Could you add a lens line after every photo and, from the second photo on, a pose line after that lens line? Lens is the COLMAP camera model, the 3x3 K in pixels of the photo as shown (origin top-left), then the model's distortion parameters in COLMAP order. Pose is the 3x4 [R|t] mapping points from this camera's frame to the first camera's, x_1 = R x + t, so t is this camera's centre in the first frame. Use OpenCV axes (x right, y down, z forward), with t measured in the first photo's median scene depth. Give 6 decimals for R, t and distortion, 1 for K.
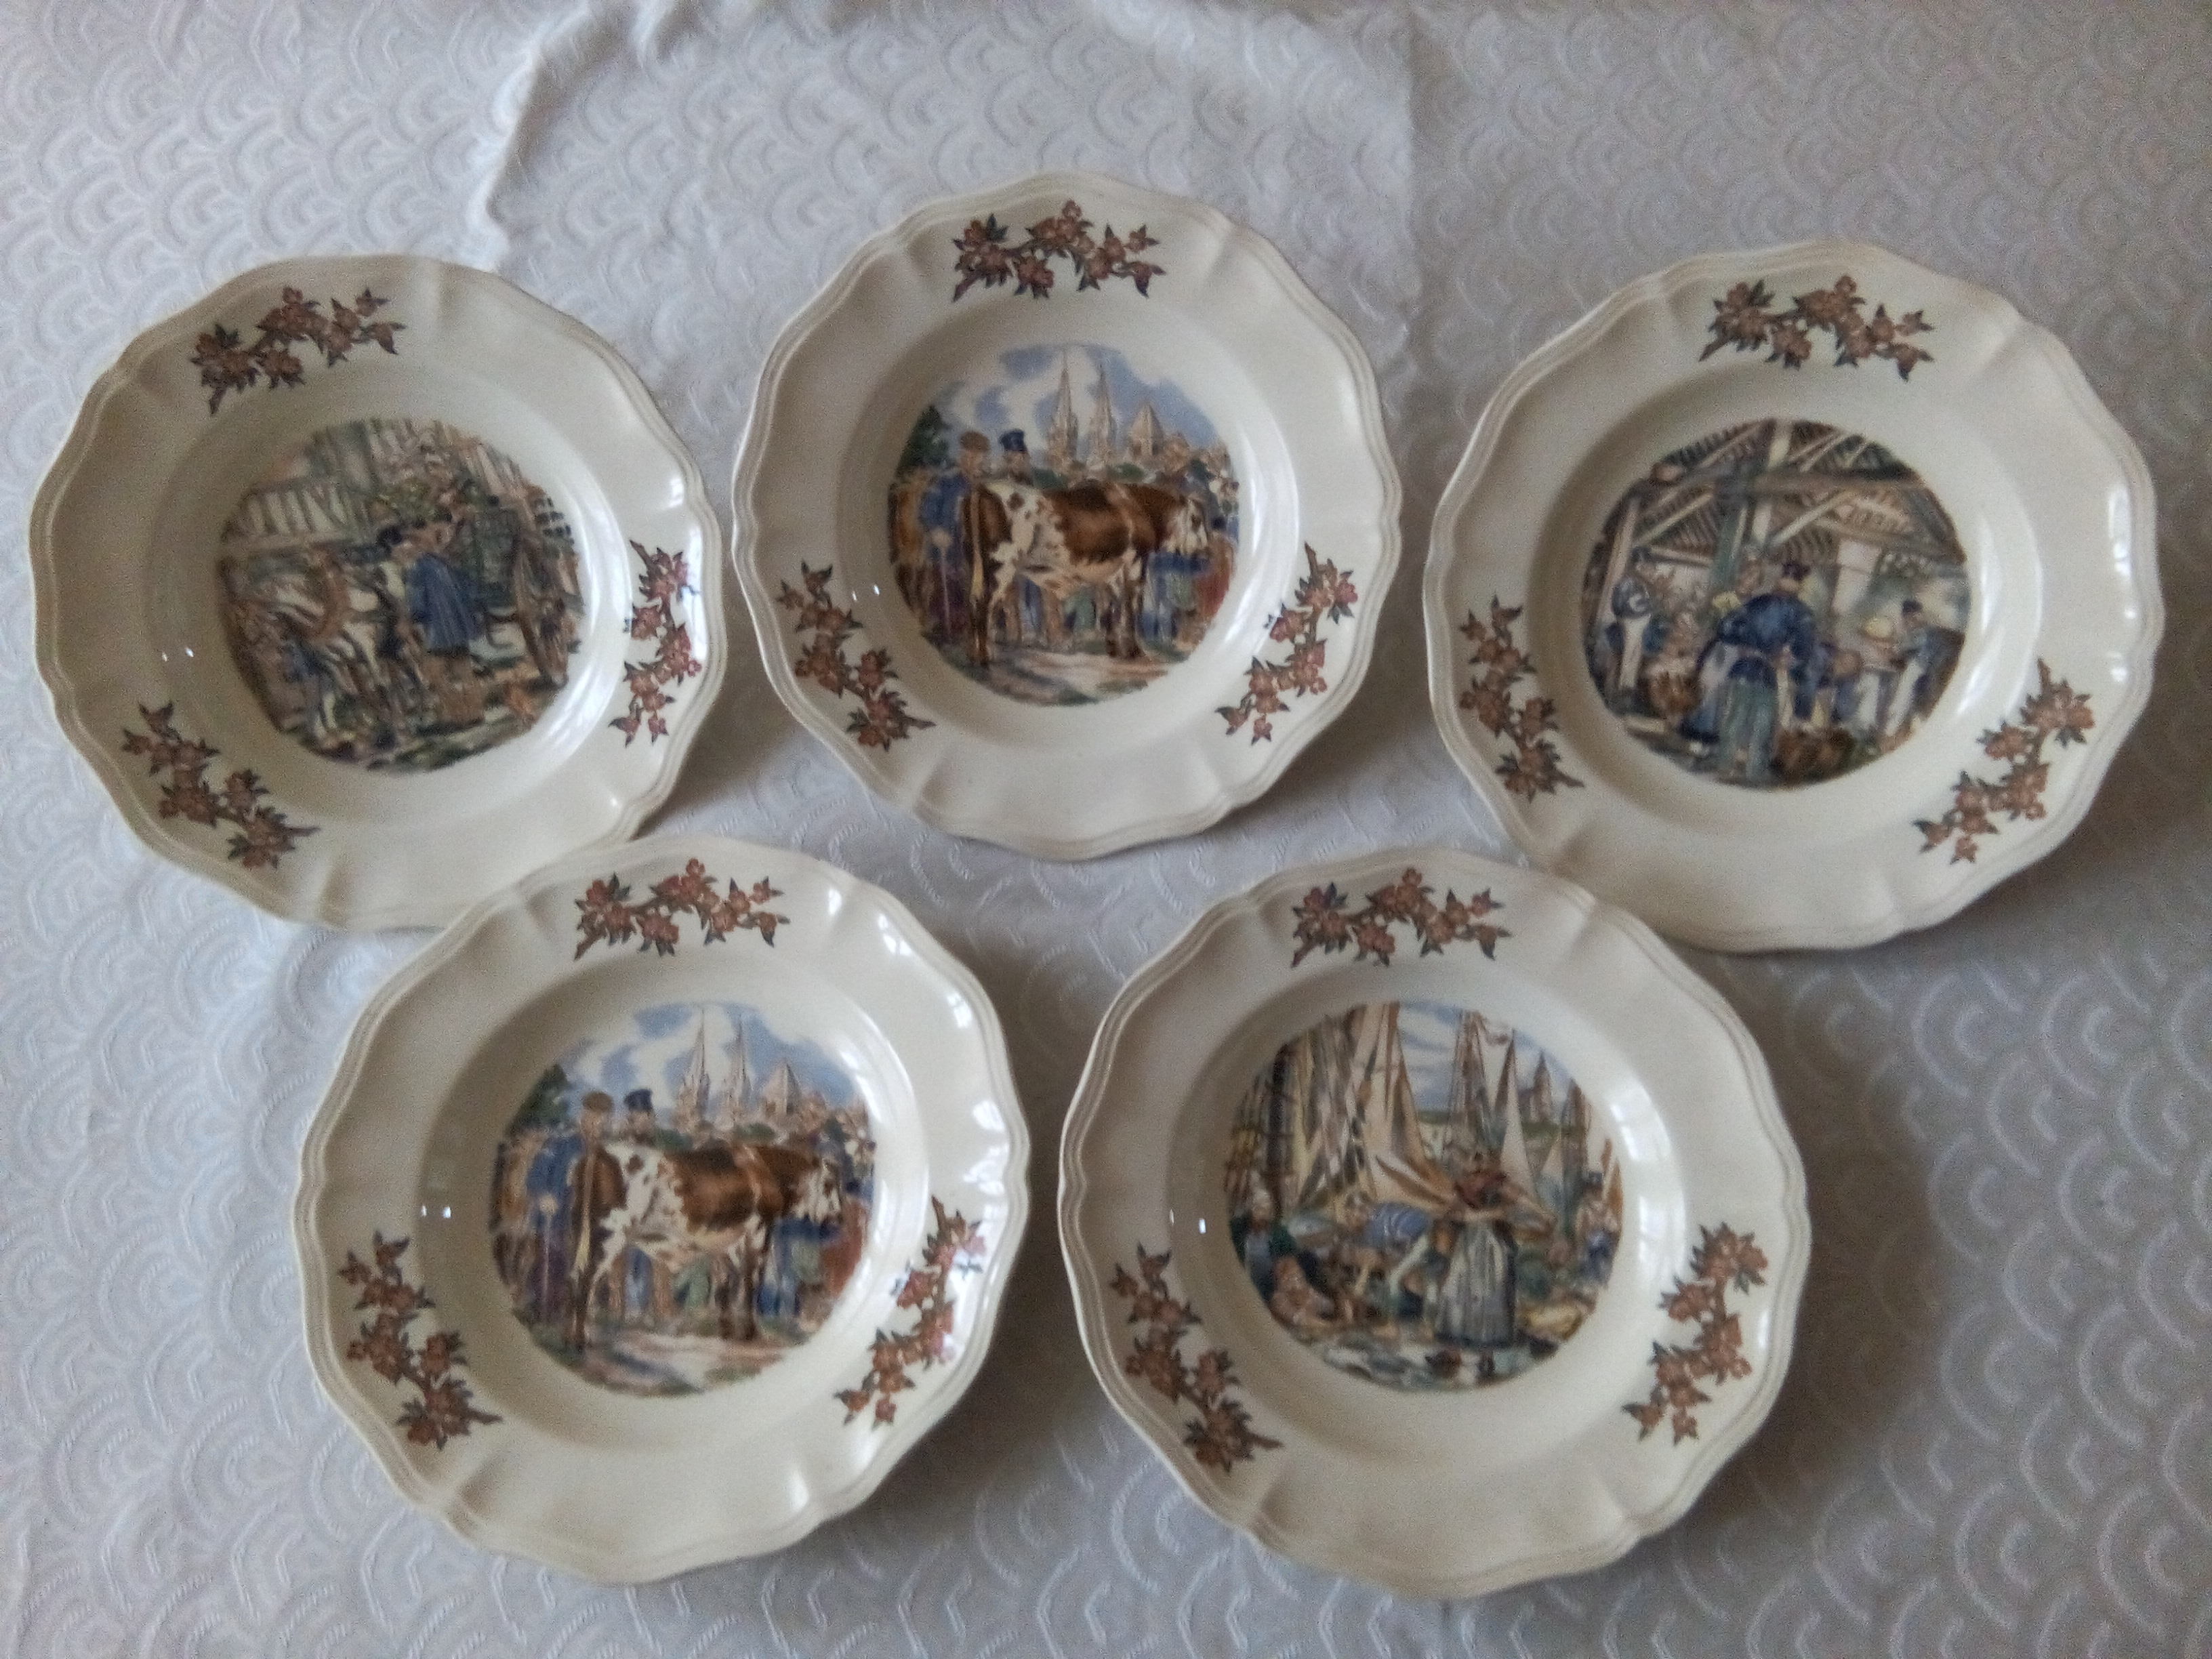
lens RADIAL K [[1757.7, 0, 1098.9], [0, 1757.7, 838.6], [0, 0, 1]] dist [0.128519, -0.375722]
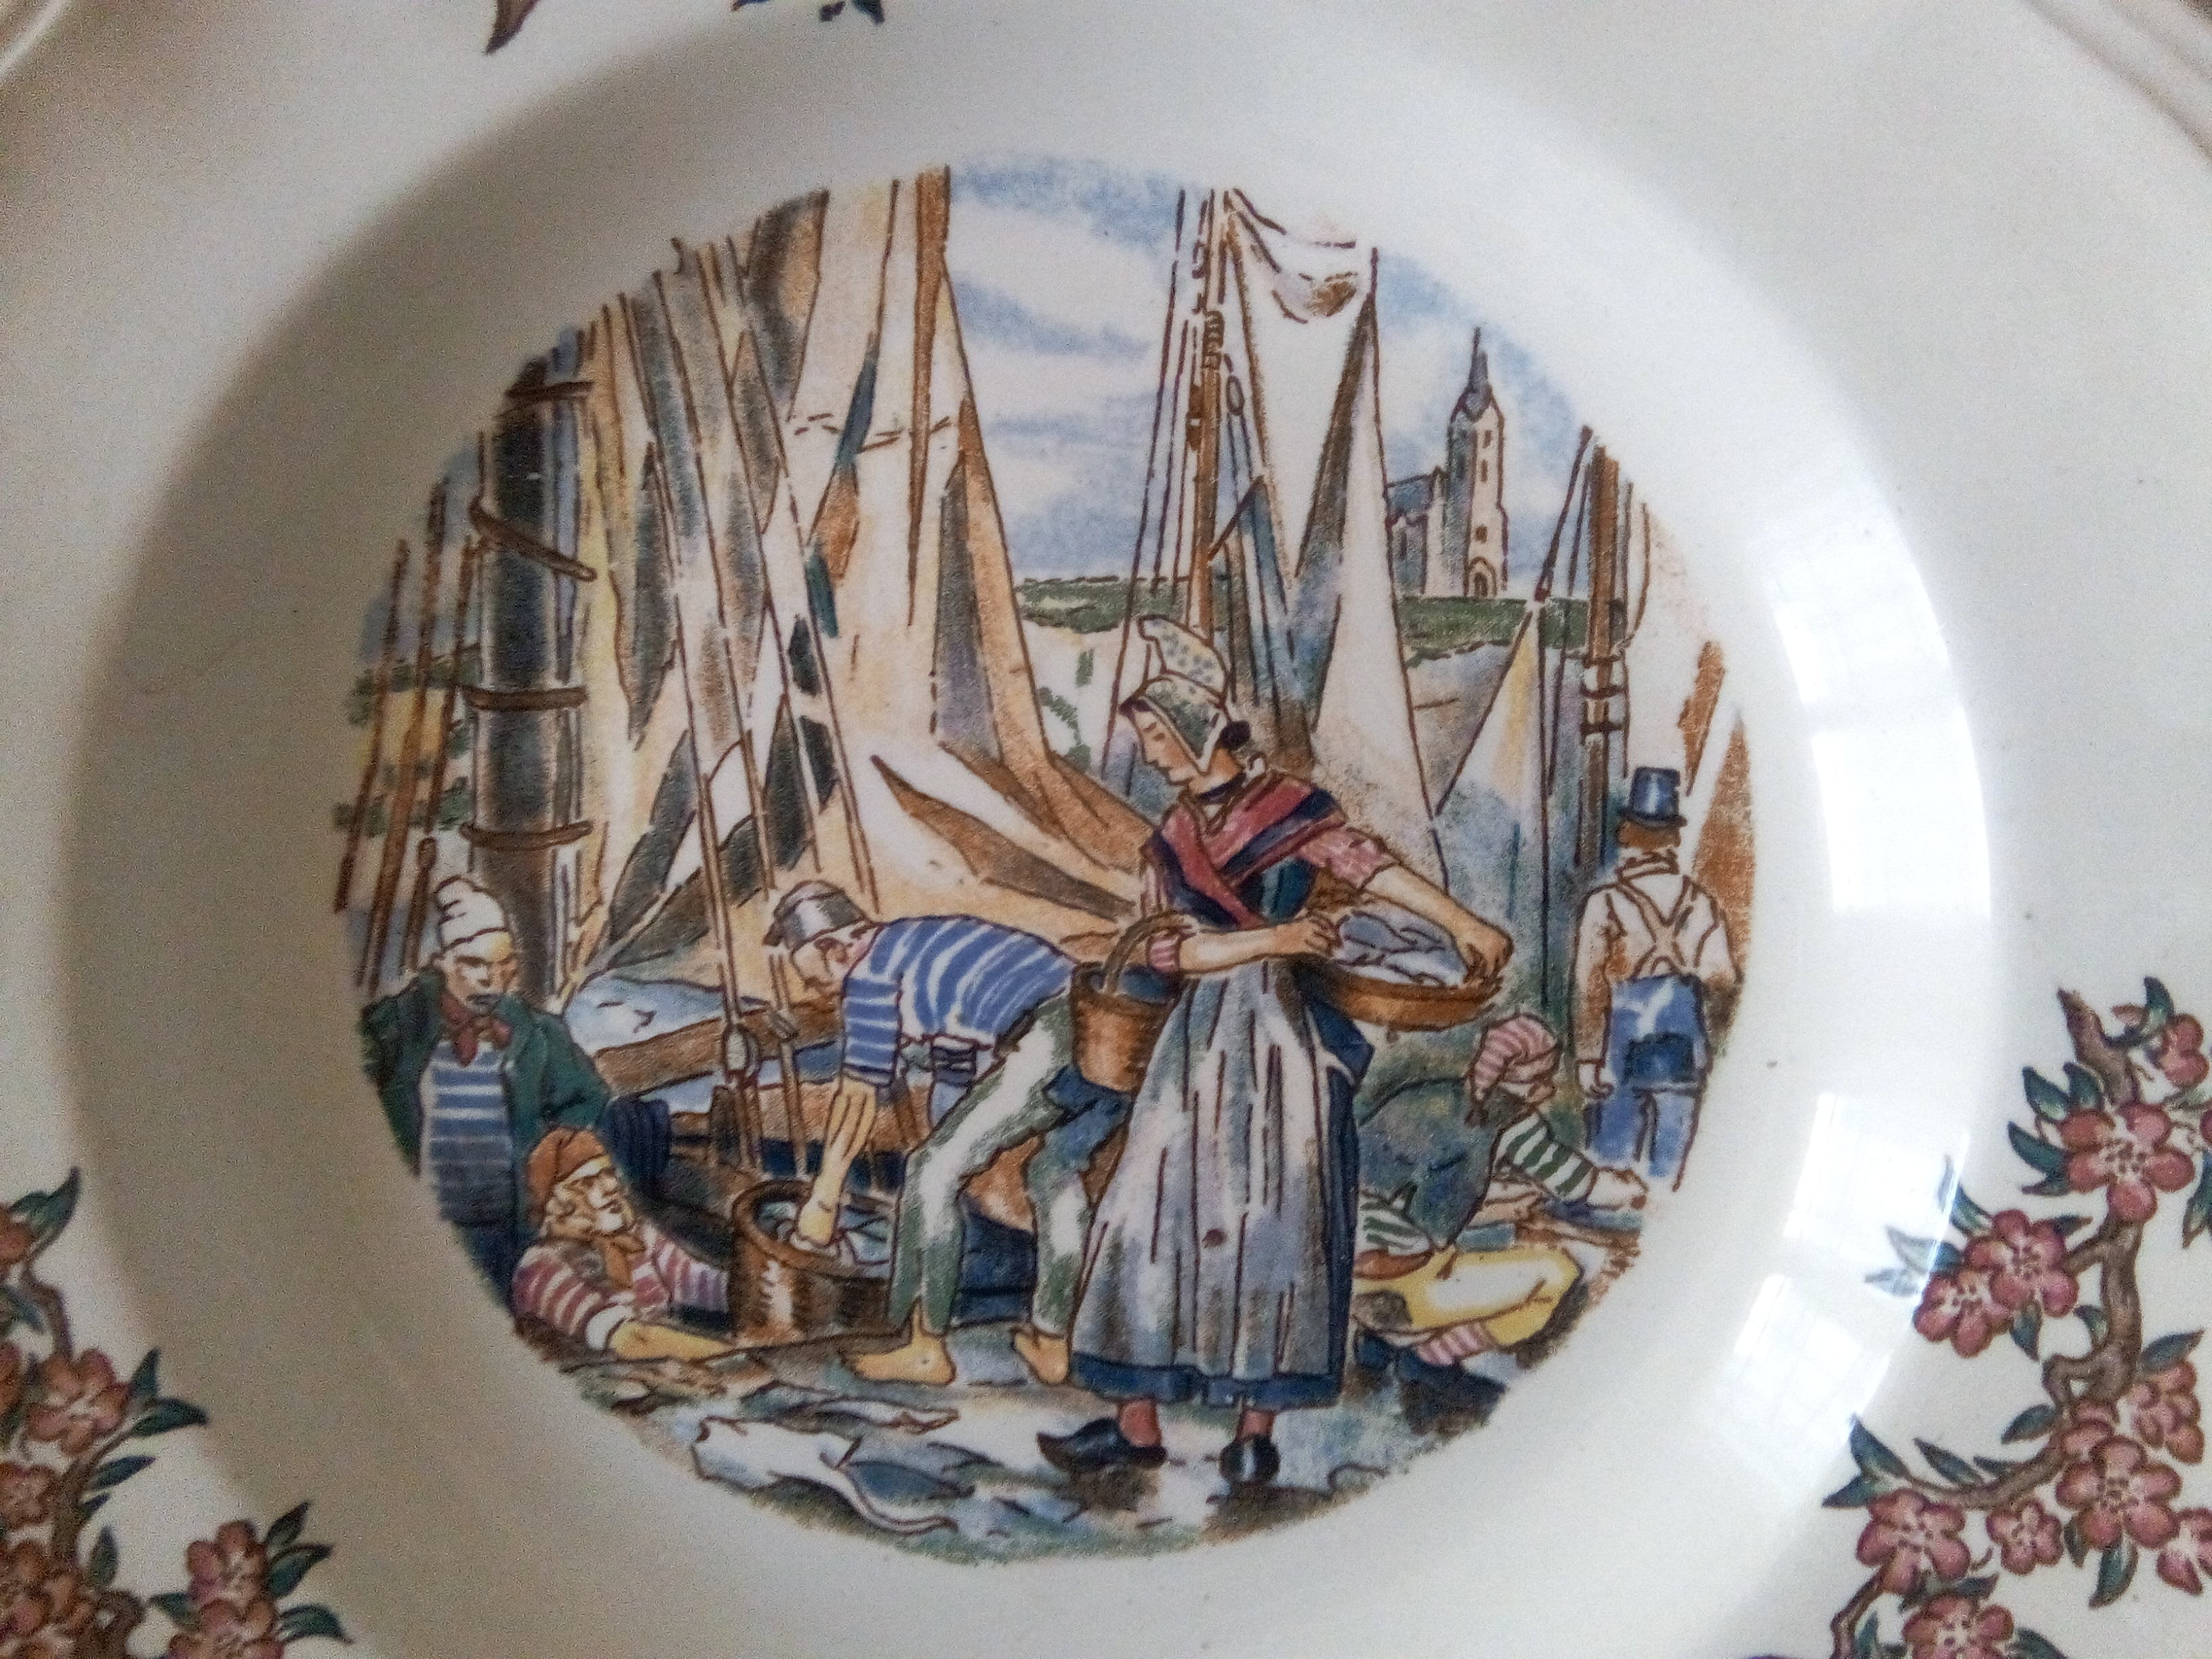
lens RADIAL K [[1757.7, 0, 1098.9], [0, 1757.7, 838.6], [0, 0, 1]] dist [0.128519, -0.375722]
pose [[0.998342, -0.057287, 0.005686, 0.188315], [0.051758, 0.936423, 0.347033, 0.096528], [-0.025205, -0.346164, 0.937836, 0.729090]]
